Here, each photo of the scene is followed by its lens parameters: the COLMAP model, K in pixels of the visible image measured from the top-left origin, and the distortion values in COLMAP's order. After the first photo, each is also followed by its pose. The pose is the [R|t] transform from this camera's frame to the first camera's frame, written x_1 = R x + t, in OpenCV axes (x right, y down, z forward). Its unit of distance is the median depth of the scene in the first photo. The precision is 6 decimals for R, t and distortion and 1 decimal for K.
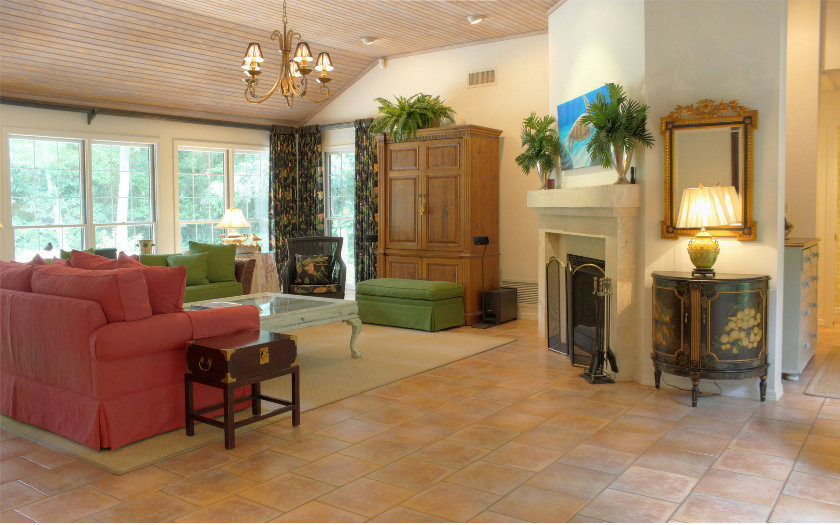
lens RADIAL K [[685.7, 0, 425.1], [0, 685.7, 265.2], [0, 0, 1]] dist [-0.153689, 0.073394]
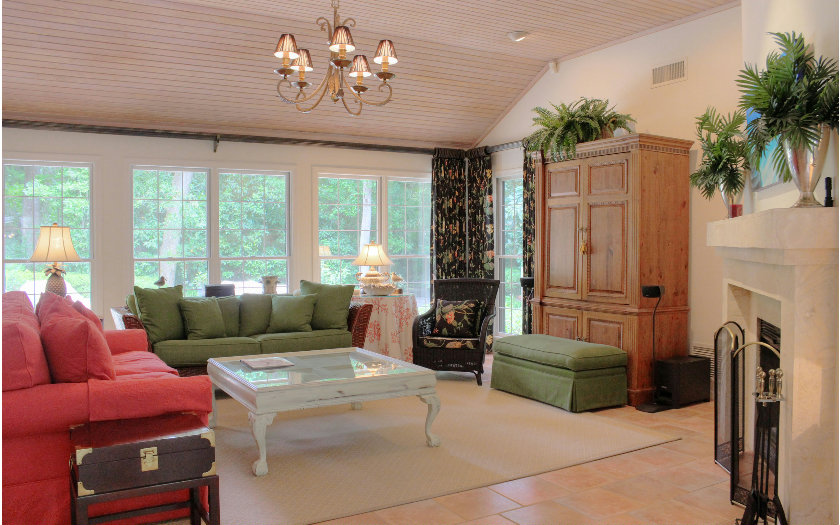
lens RADIAL K [[685.7, 0, 420.4], [0, 685.7, 265.4], [0, 0, 1]] dist [-0.153689, 0.073394]
pose [[0.914875, 0.018986, -0.403291, 0.136786], [-0.039027, 0.998375, -0.041532, -0.022620], [0.401847, 0.053736, 0.914129, 0.231815]]
